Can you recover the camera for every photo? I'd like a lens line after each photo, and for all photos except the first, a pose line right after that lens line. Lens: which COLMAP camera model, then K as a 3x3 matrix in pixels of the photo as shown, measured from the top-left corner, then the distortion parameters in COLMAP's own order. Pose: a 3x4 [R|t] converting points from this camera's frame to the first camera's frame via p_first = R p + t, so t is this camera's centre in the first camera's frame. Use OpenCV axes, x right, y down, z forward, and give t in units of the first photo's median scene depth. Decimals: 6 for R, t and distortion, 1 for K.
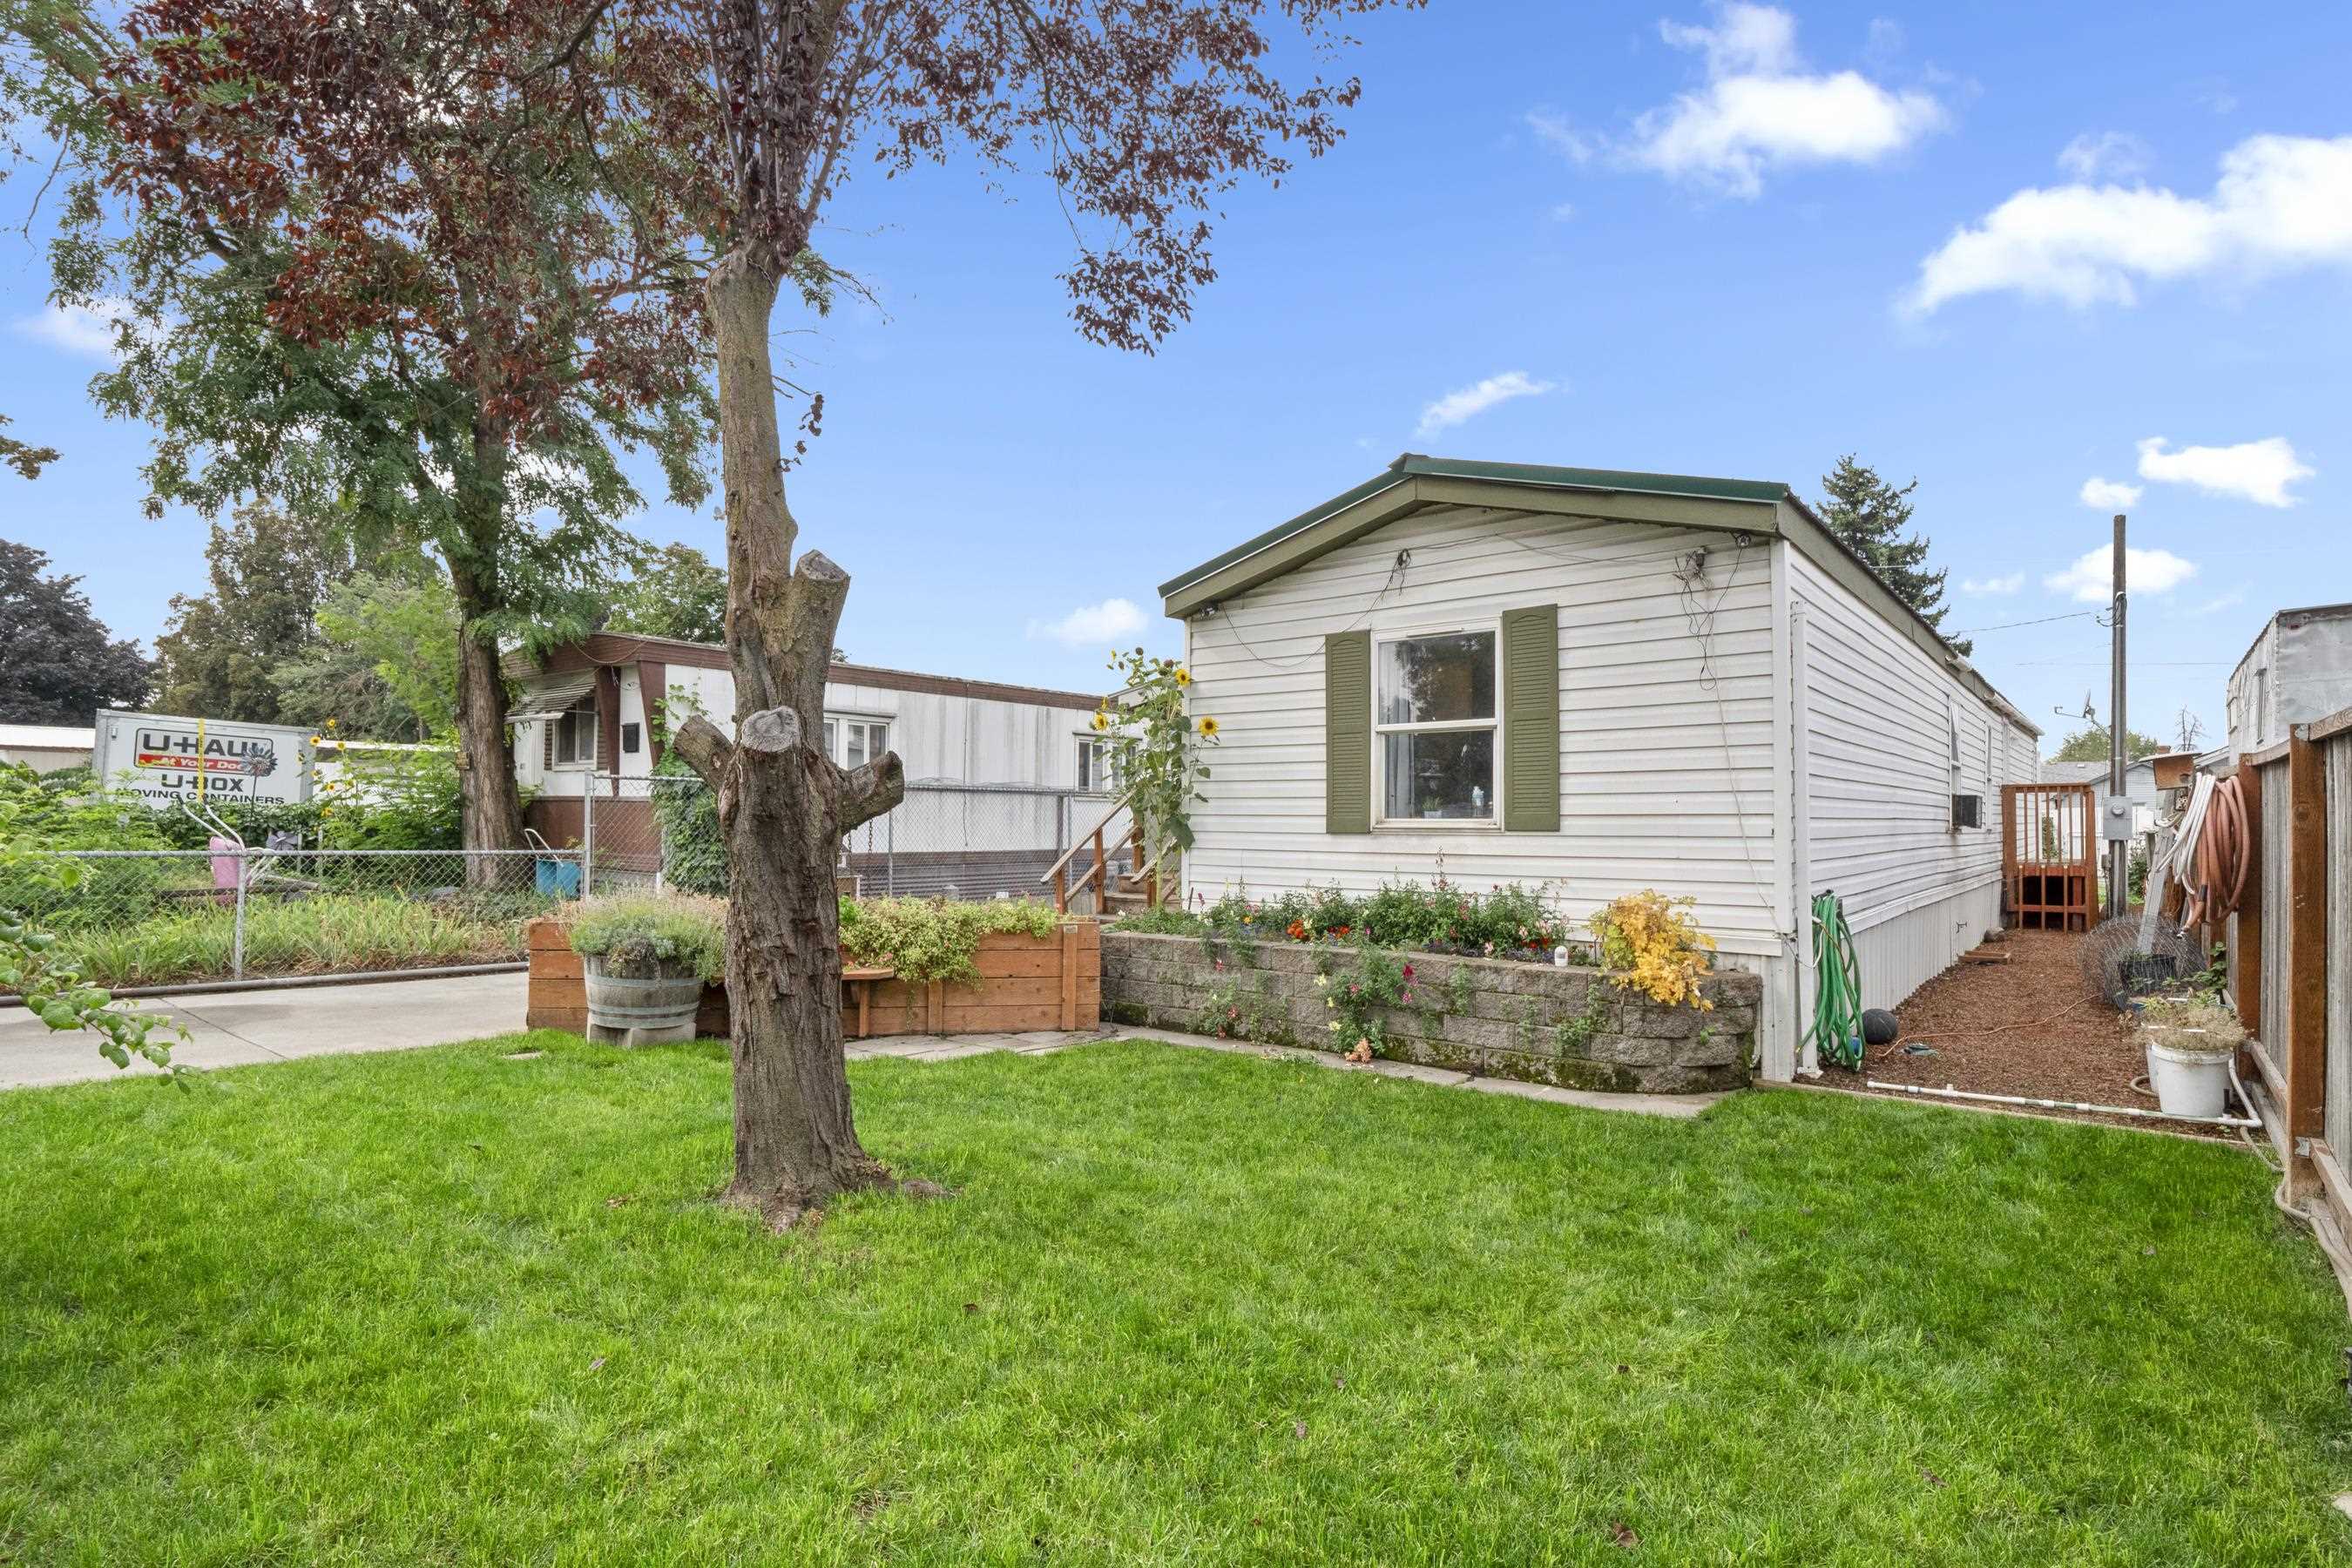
lens RADIAL K [[1165.8, 0, 1128.1], [0, 1165.8, 820.5], [0, 0, 1]] dist [-0.008655, -0.003348]
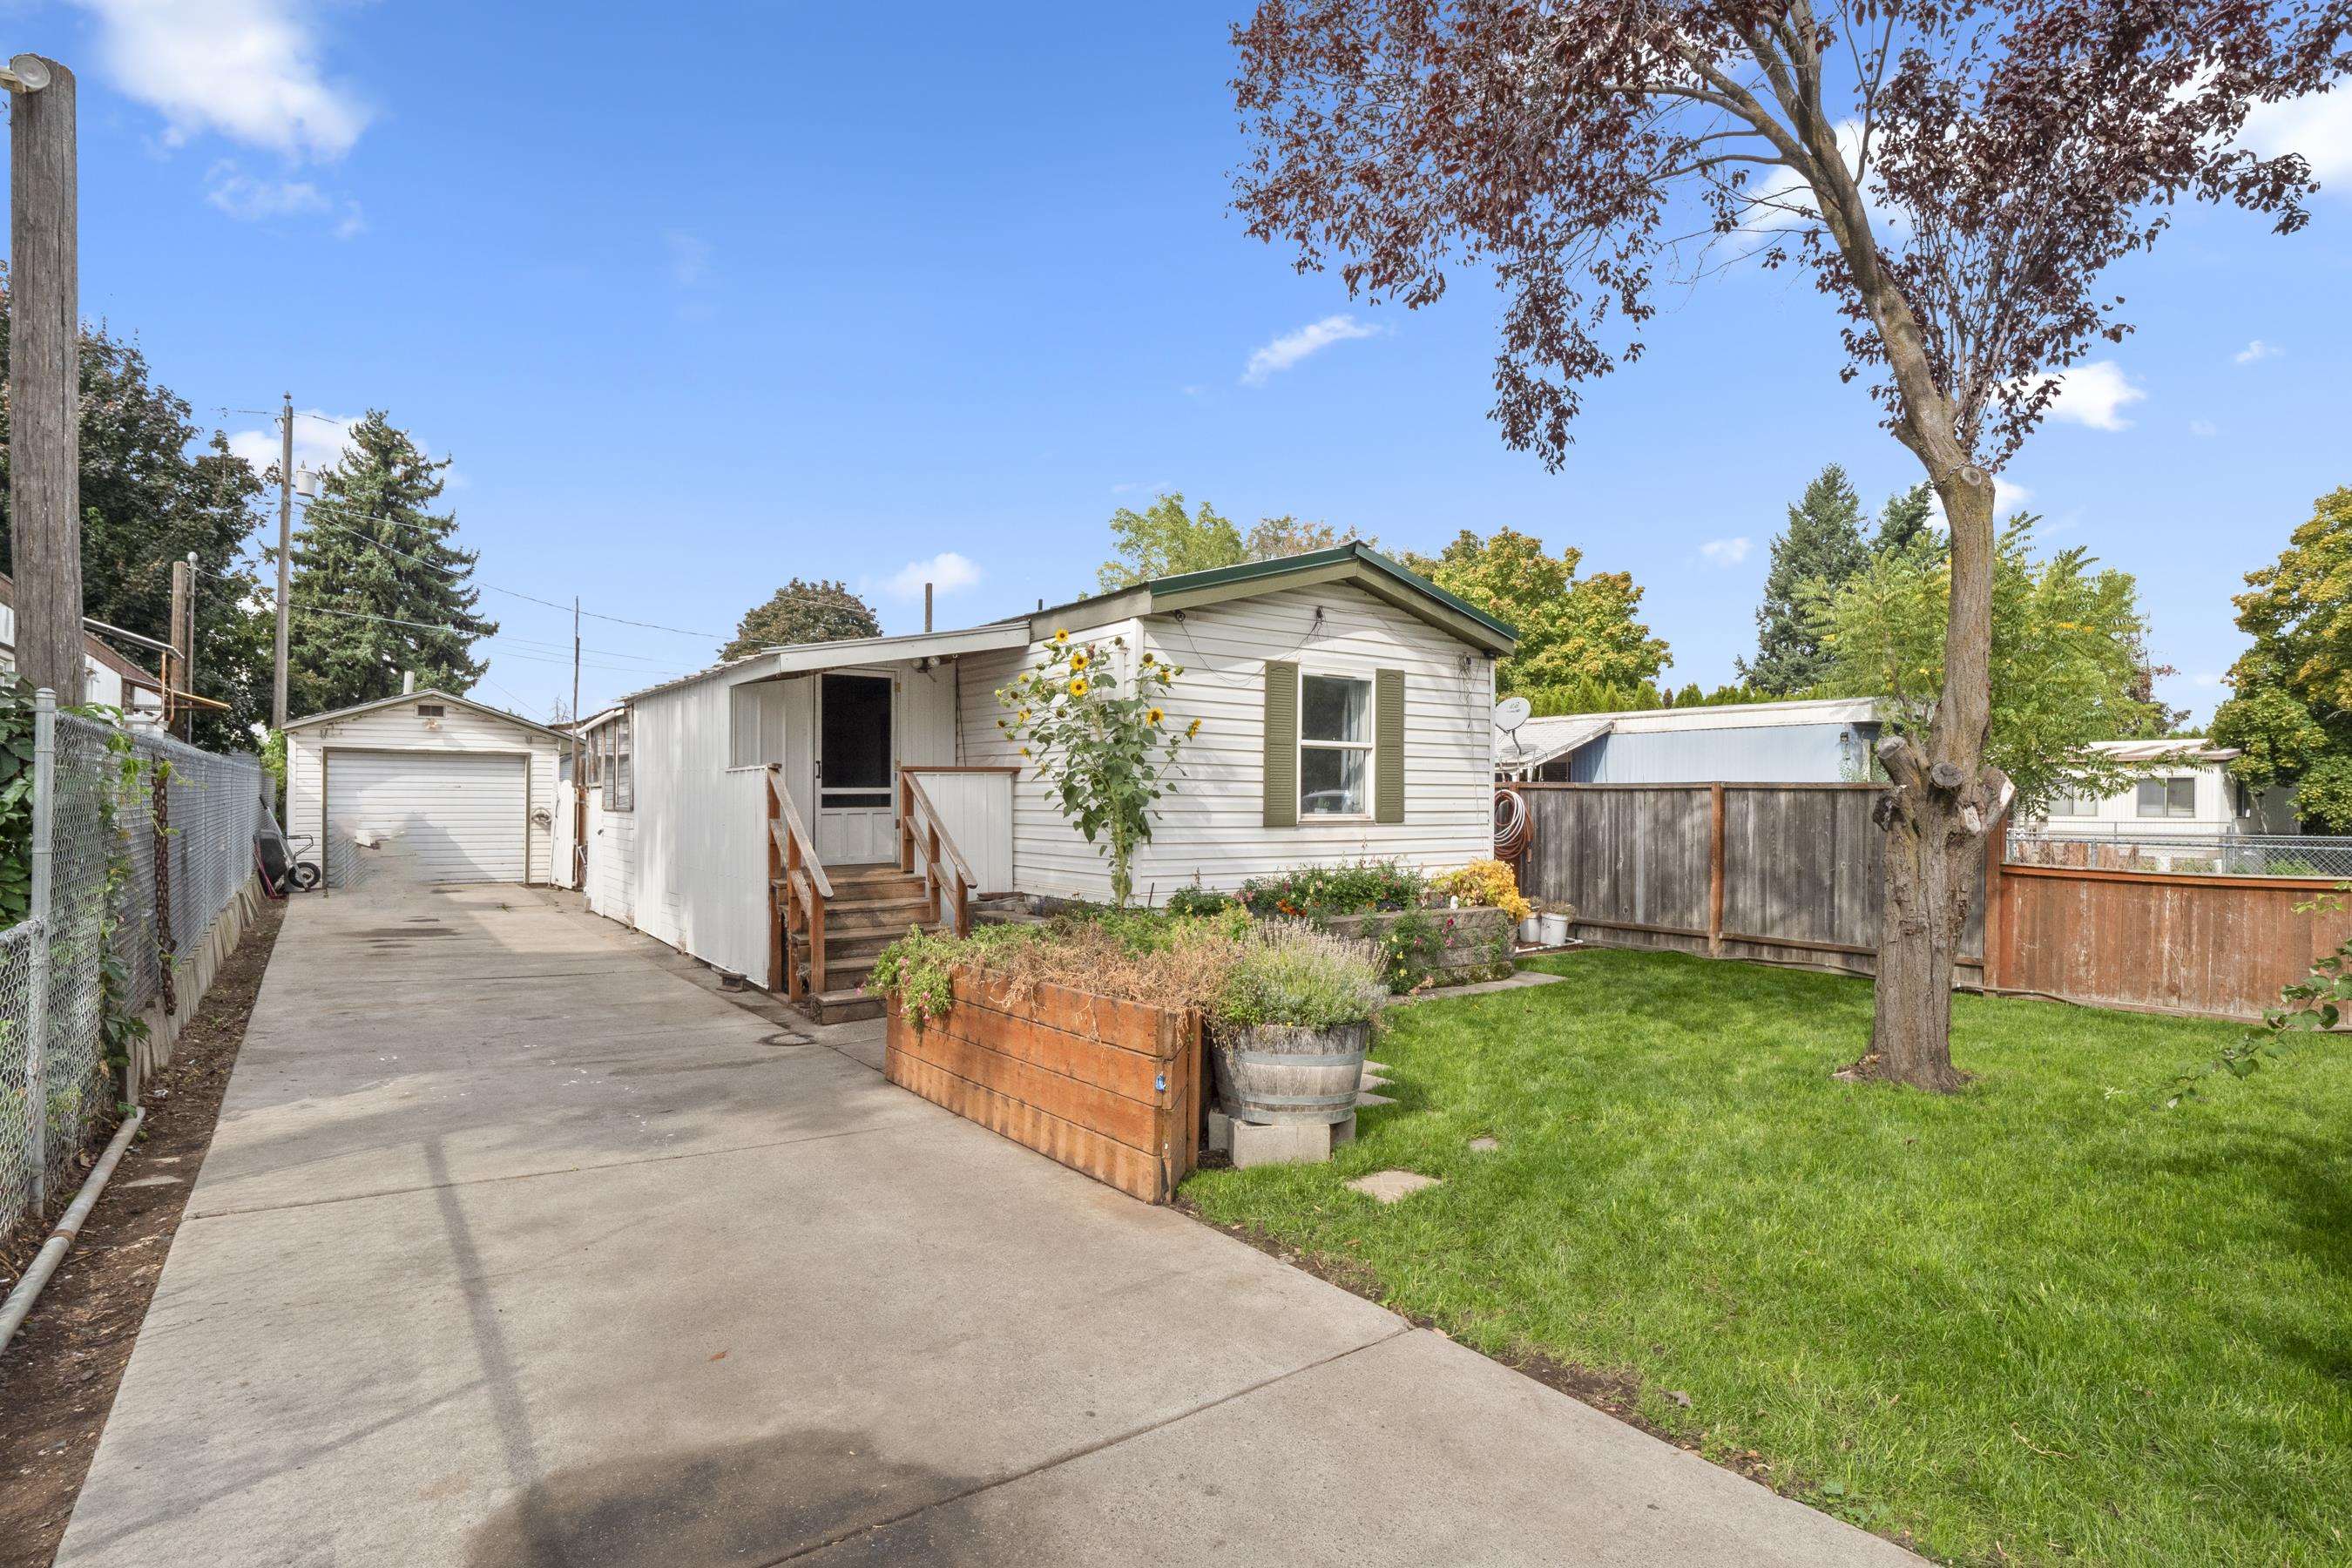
lens RADIAL K [[1165.8, 0, 1184.0], [0, 1165.8, 804.1], [0, 0, 1]] dist [-0.008655, -0.003348]
pose [[0.237046, -0.006102, 0.971479, -1.069337], [-0.009193, 0.999921, 0.008524, -0.022698], [-0.971455, -0.010951, 0.236971, 0.847752]]
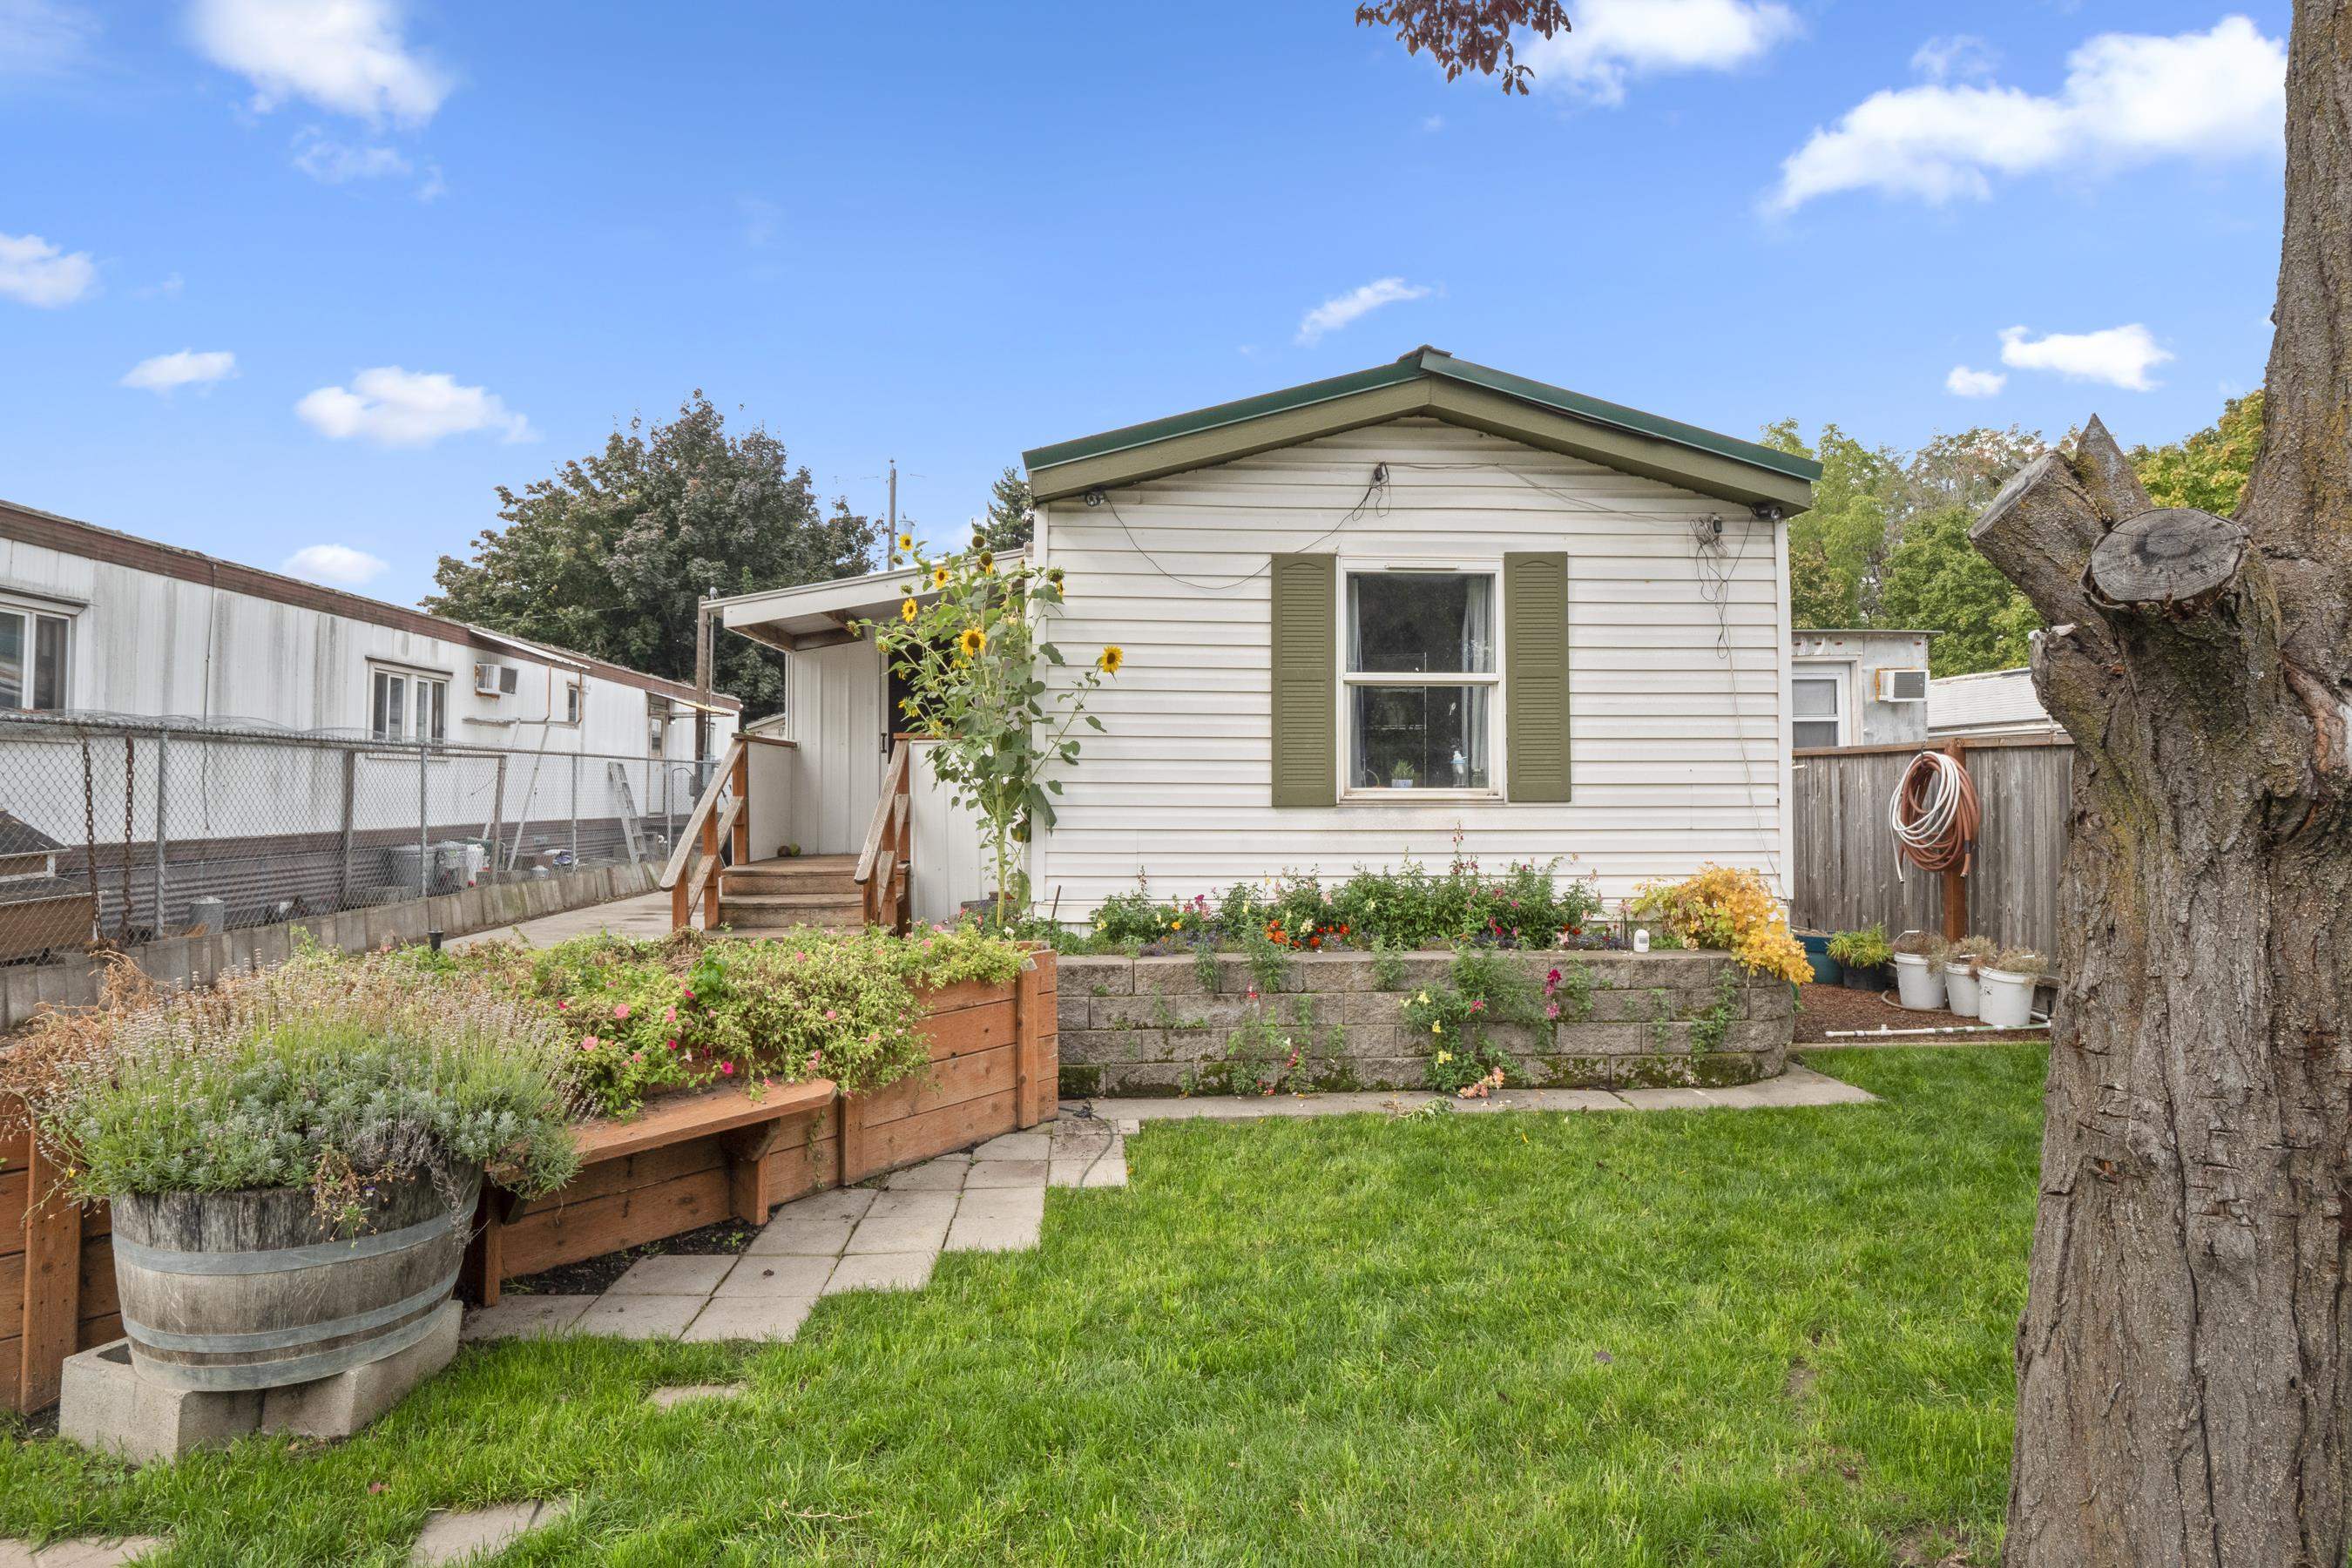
lens RADIAL K [[1165.8, 0, 1150.7], [0, 1165.8, 770.1], [0, 0, 1]] dist [-0.008655, -0.003348]
pose [[0.727307, 0.009418, 0.686248, -0.452461], [0.000002, 0.999906, -0.013725, -0.003006], [-0.686312, 0.009984, 0.727238, 0.518732]]
